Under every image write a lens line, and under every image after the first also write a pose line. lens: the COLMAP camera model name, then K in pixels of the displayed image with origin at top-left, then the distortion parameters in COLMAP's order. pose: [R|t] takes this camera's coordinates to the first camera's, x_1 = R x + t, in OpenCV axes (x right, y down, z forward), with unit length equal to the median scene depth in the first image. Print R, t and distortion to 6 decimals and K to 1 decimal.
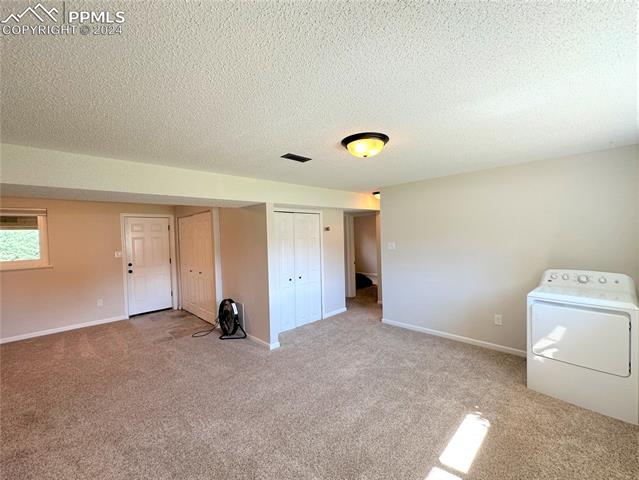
lens RADIAL K [[266.6, 0, 319.7], [0, 266.6, 240.1], [0, 0, 1]] dist [0.000907, 0.000403]
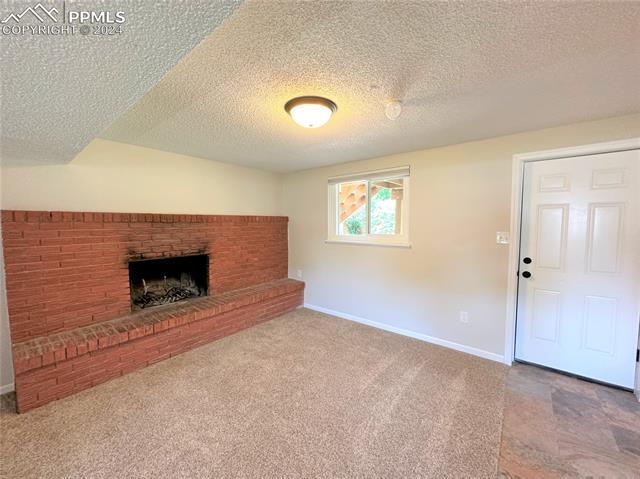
lens RADIAL K [[259.1, 0, 318.5], [0, 259.1, 236.8], [0, 0, 1]] dist [-0.002087, -0.000131]
pose [[0.112514, 0.090677, -0.989504, -0.452645], [-0.021924, 0.995812, 0.088763, 0.023621], [0.993408, 0.011706, 0.114031, 0.889096]]
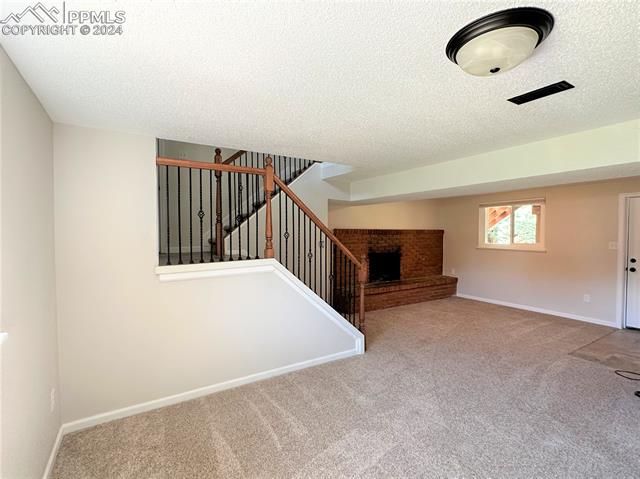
lens RADIAL K [[313.8, 0, 322.1], [0, 313.8, 239.4], [0, 0, 1]] dist [0.001278, 0.000679]
pose [[-0.203565, 0.056226, -0.977446, 0.518140], [-0.016369, 0.998015, 0.060818, -0.011064], [0.978925, 0.028381, -0.202241, 0.503281]]
